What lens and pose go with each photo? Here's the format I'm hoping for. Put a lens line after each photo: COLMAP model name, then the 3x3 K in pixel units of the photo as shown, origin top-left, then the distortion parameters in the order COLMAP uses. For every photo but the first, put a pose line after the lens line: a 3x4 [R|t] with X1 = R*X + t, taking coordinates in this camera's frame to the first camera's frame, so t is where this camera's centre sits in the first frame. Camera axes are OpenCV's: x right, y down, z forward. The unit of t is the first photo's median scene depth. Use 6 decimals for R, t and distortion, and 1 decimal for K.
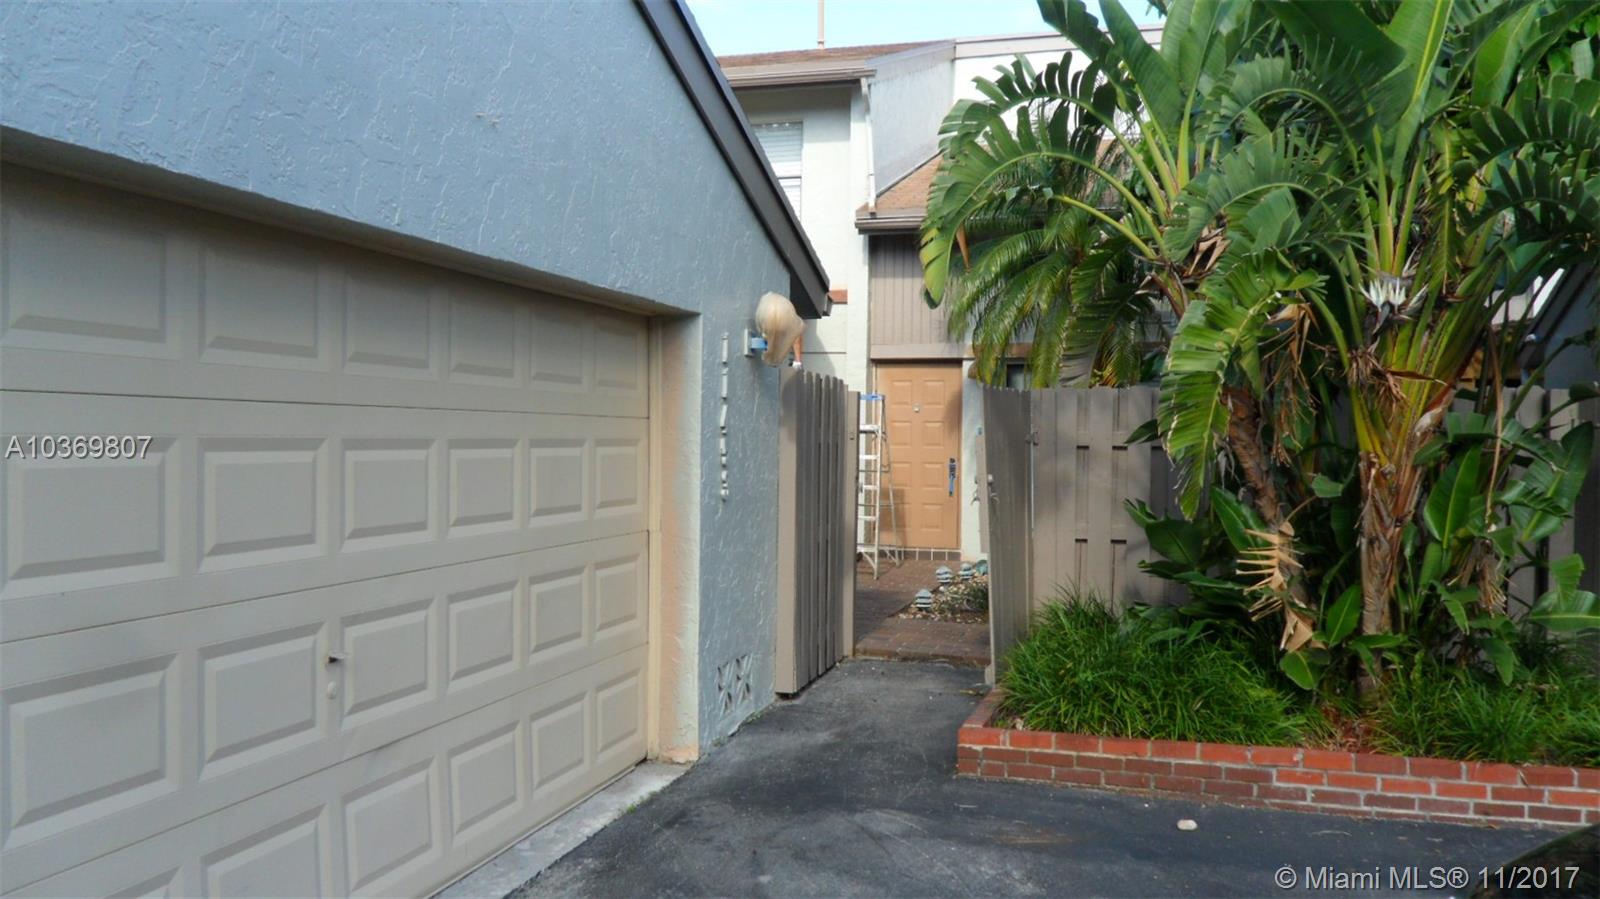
lens RADIAL K [[1284.9, 0, 800.7], [0, 1284.9, 453.0], [0, 0, 1]] dist [-0.014389, -0.009043]
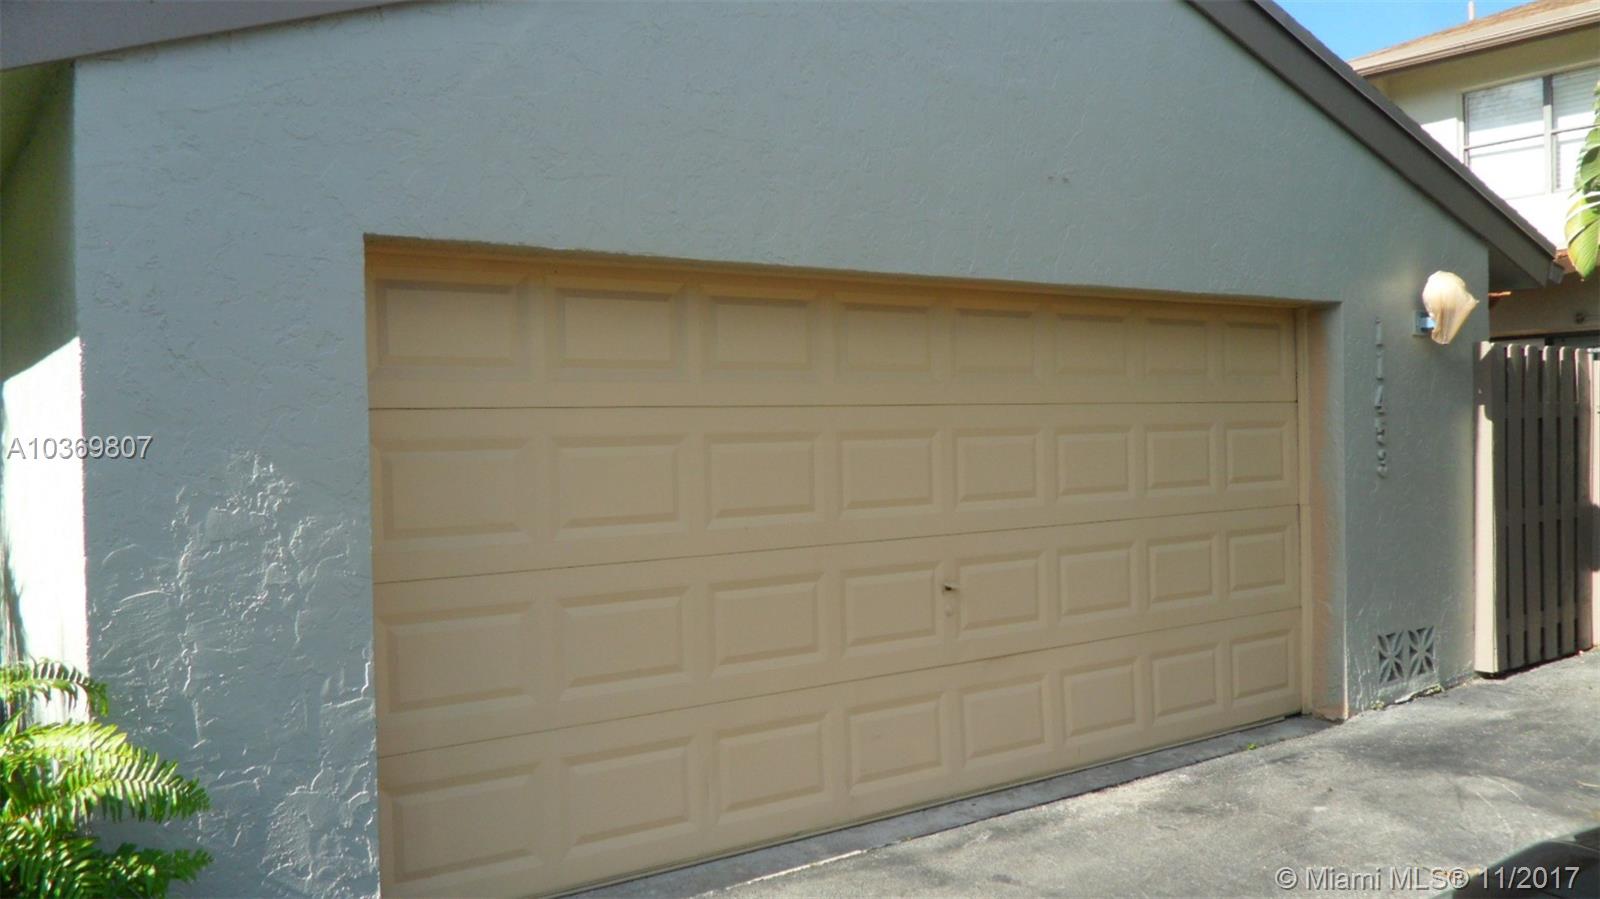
lens RADIAL K [[1284.9, 0, 800.1], [0, 1284.9, 447.2], [0, 0, 1]] dist [-0.014389, -0.009043]
pose [[0.771864, -0.022318, -0.635396, 0.251926], [0.024344, 0.999688, -0.005541, 0.007583], [0.635322, -0.011191, 0.772167, -0.111806]]
